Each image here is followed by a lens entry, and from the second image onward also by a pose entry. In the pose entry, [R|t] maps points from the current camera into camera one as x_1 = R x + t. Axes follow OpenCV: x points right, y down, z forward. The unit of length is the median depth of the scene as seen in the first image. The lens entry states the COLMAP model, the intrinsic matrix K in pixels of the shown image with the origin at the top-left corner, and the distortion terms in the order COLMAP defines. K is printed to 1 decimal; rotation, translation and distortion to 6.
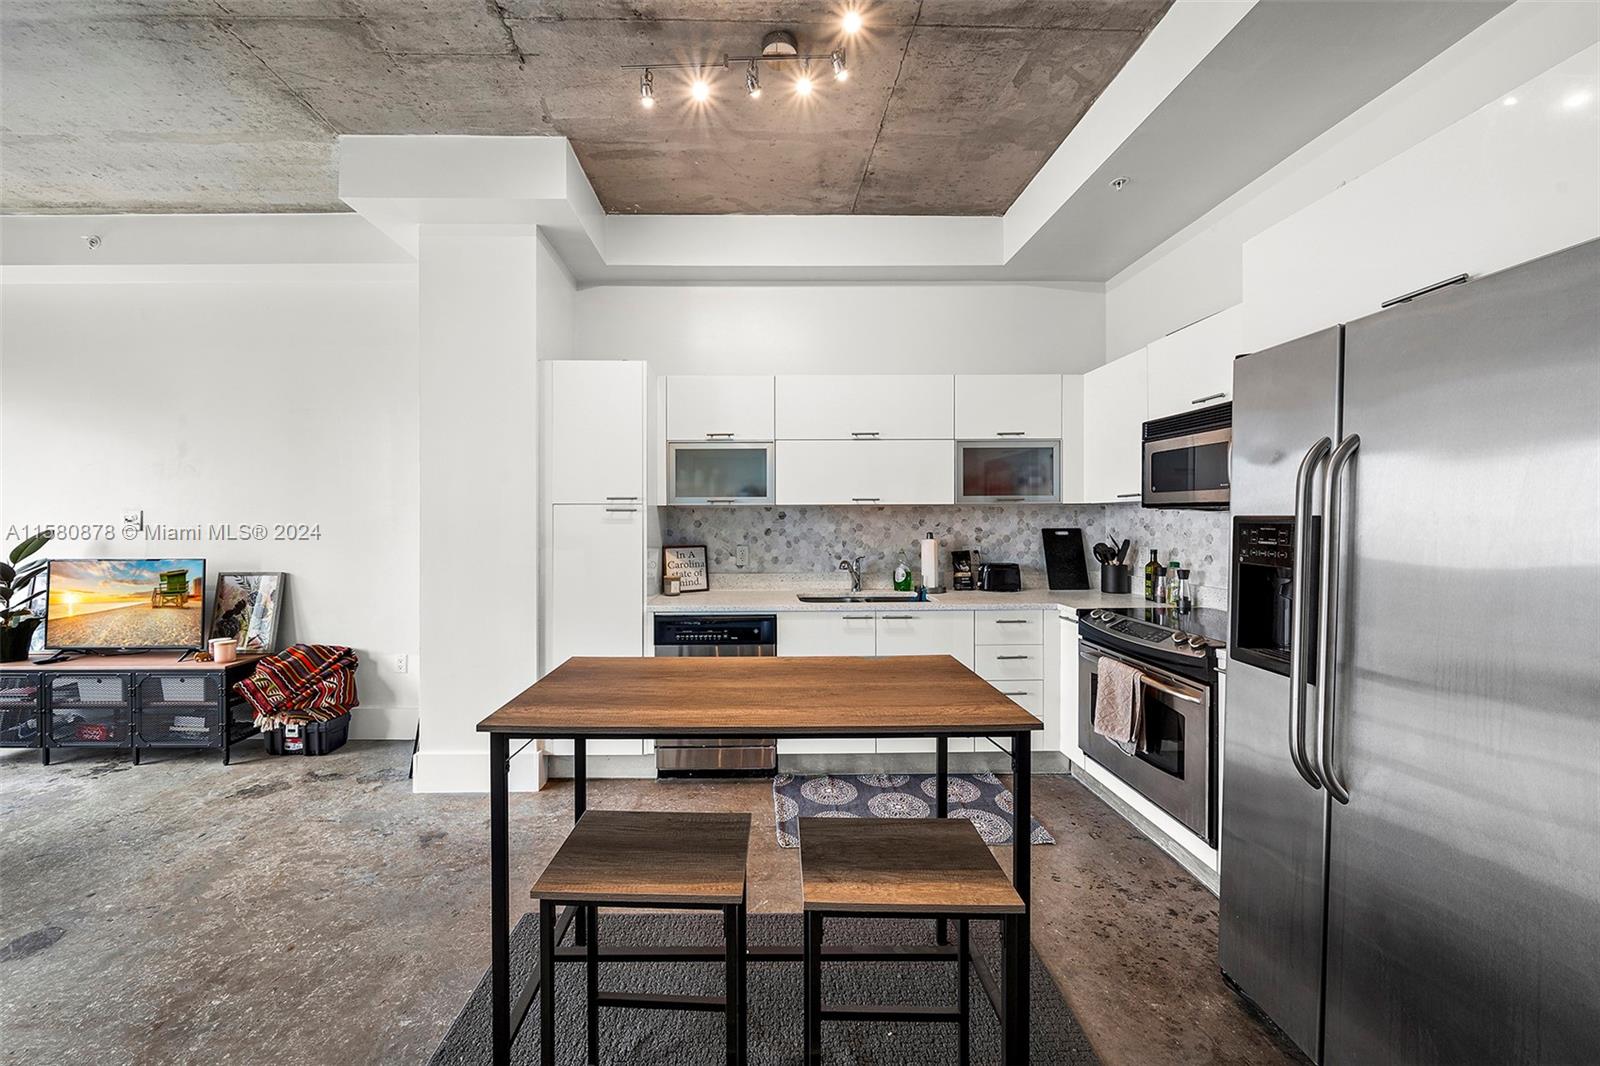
lens RADIAL K [[554.3, 0, 766.9], [0, 554.3, 520.8], [0, 0, 1]] dist [-0.006084, 0.000623]
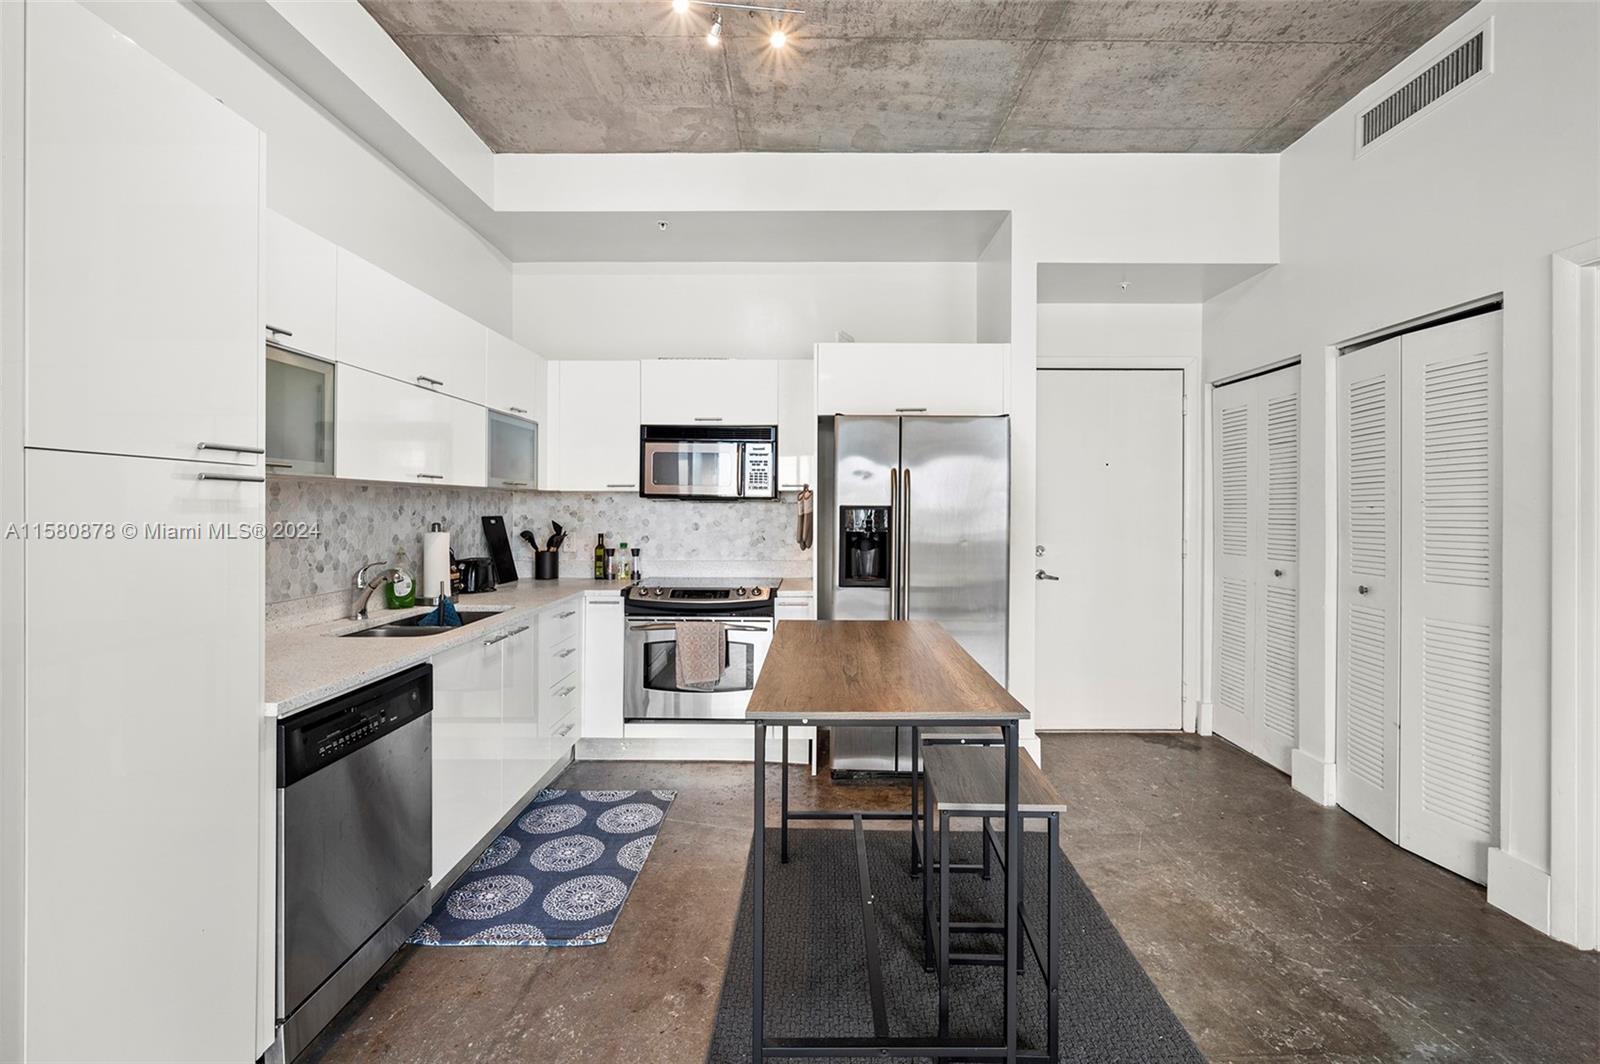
lens RADIAL K [[708.1, 0, 799.7], [0, 708.1, 506.0], [0, 0, 1]] dist [-0.010842, -0.000087]
pose [[0.018953, 0.005775, 0.999804, -0.681335], [-0.002773, 0.999980, -0.005723, 0.001939], [-0.999817, -0.002664, 0.018969, 0.528362]]
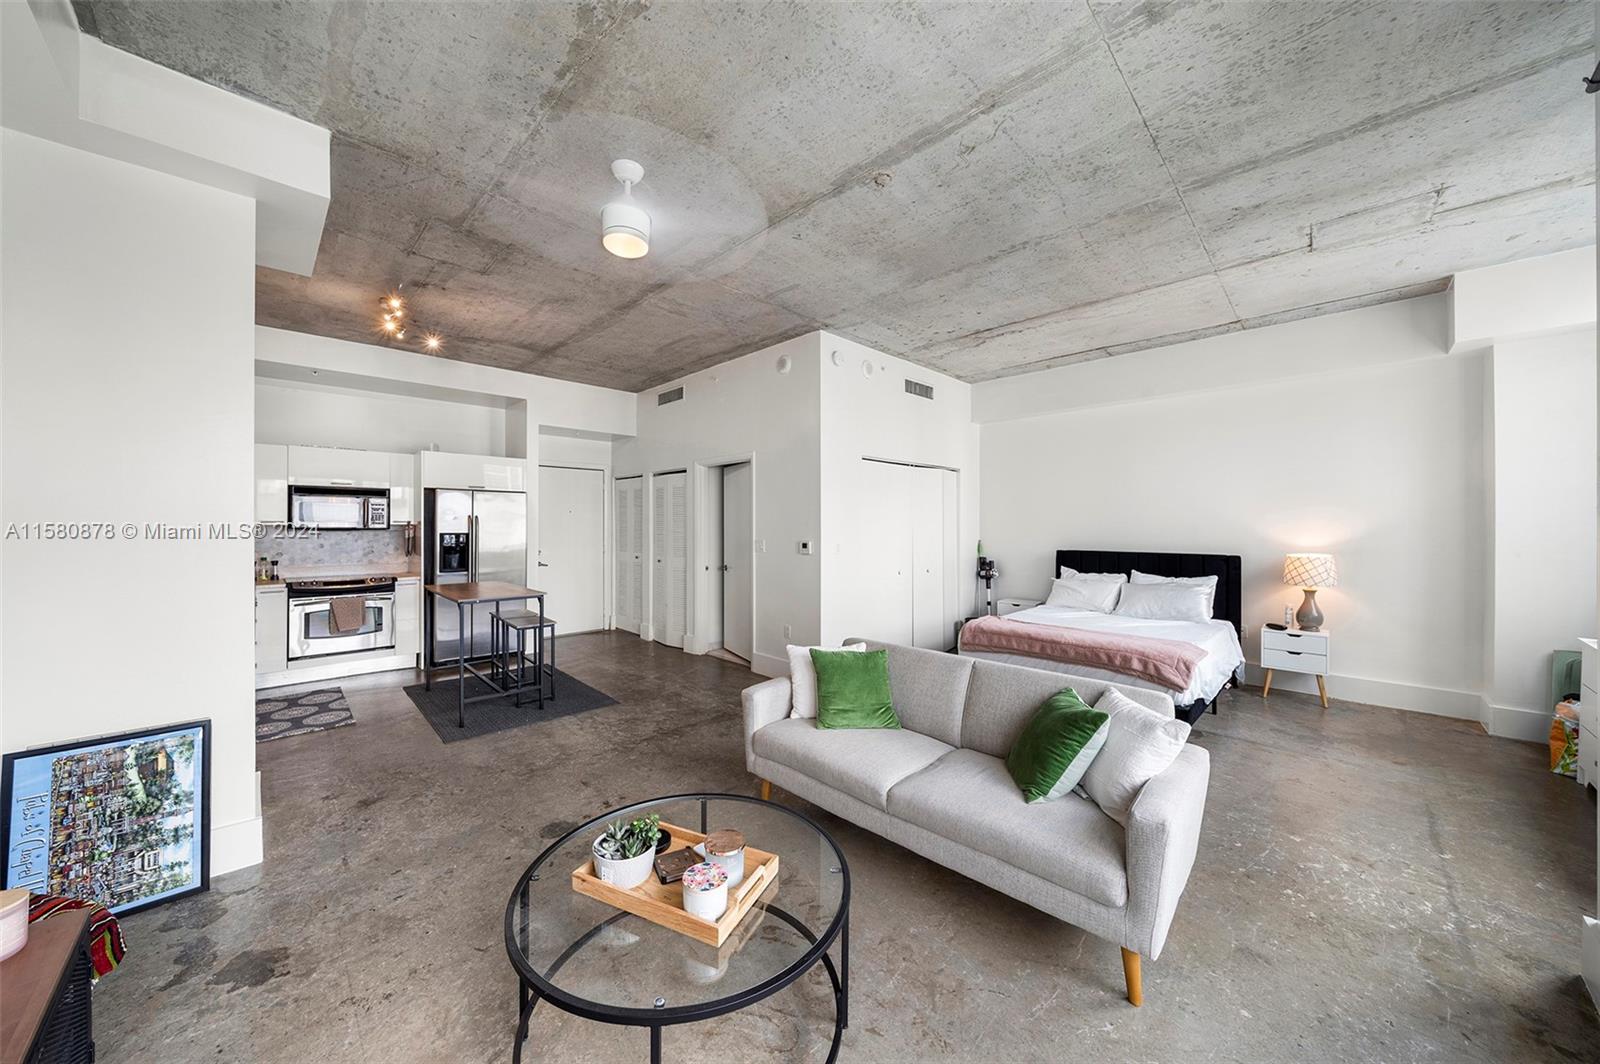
lens RADIAL K [[554.3, 0, 797.4], [0, 554.3, 519.9], [0, 0, 1]] dist [-0.006084, 0.000623]
pose [[-0.694202, 0.008659, 0.719728, -1.635138], [0.002759, 0.999952, -0.009369, -0.027220], [-0.719775, -0.004518, -0.694193, 0.886498]]
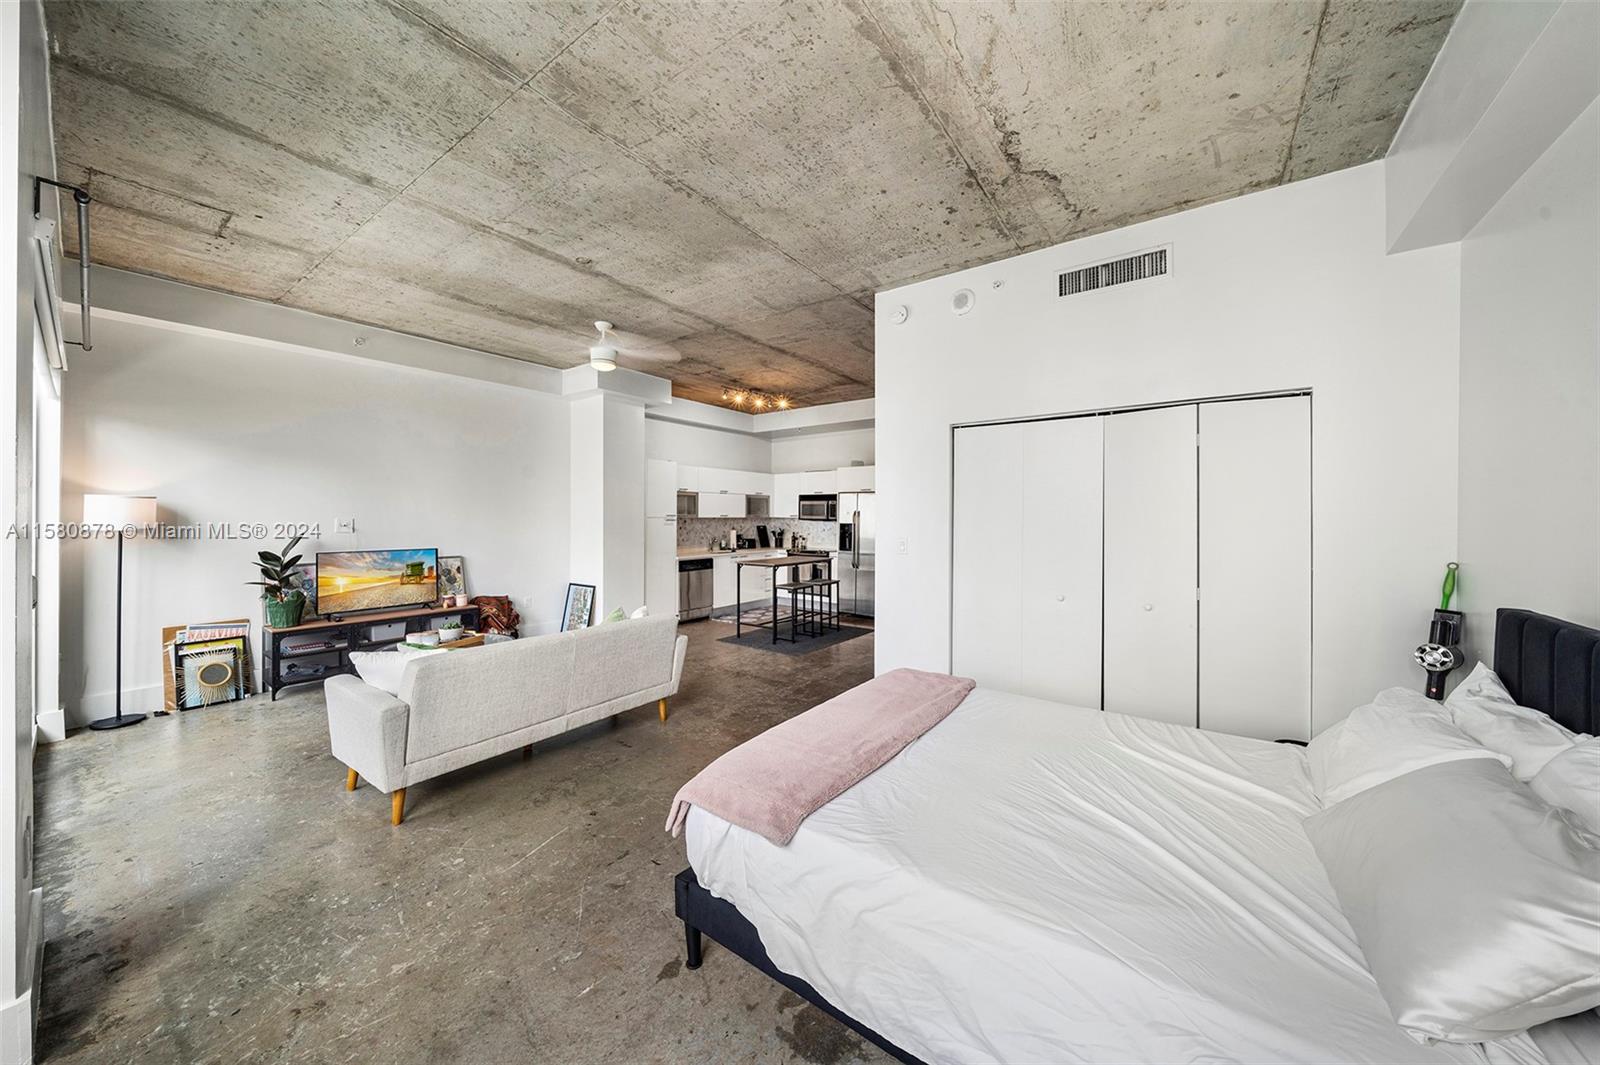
lens RADIAL K [[554.3, 0, 783.0], [0, 554.3, 512.8], [0, 0, 1]] dist [-0.006084, 0.000623]
pose [[0.615746, 0.010382, 0.787876, -1.765340], [-0.003313, 0.999938, -0.010587, -0.024849], [-0.787938, 0.003909, 0.615742, -0.883354]]
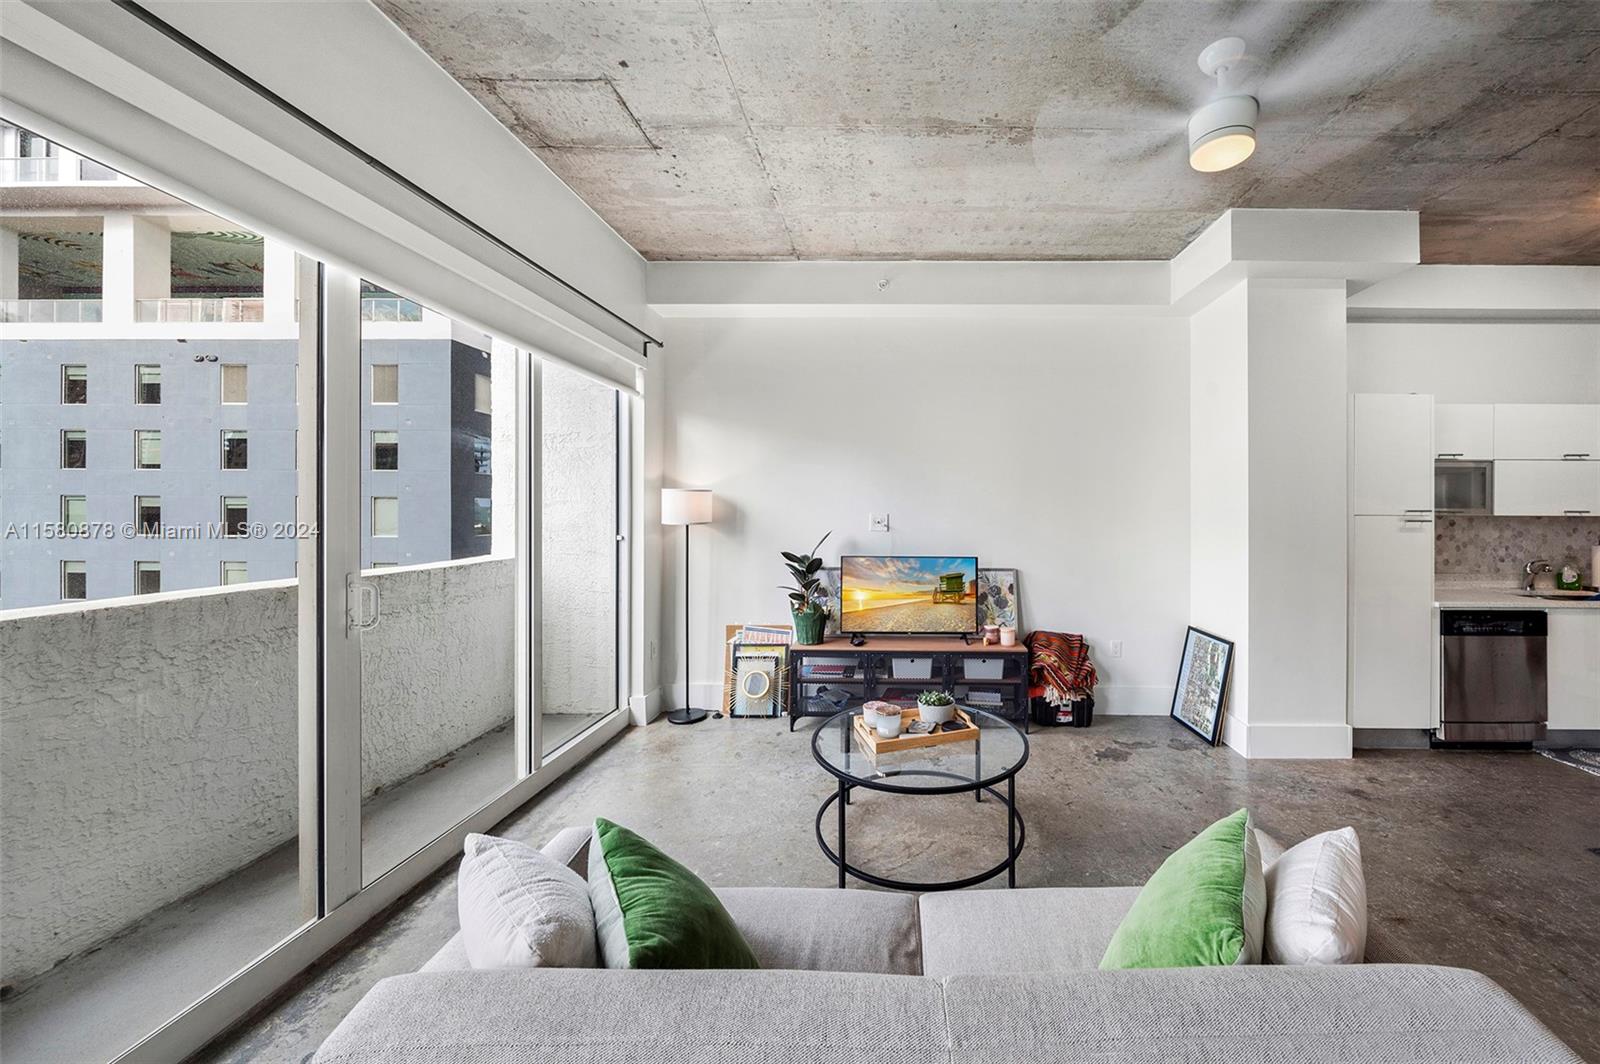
lens RADIAL K [[554.3, 0, 900.2], [0, 554.3, 507.0], [0, 0, 1]] dist [-0.006084, 0.000623]
pose [[0.999742, 0.009105, -0.020824, -1.211924], [-0.009207, 0.999946, -0.004801, -0.030061], [0.020779, 0.004991, 0.999772, -0.180525]]
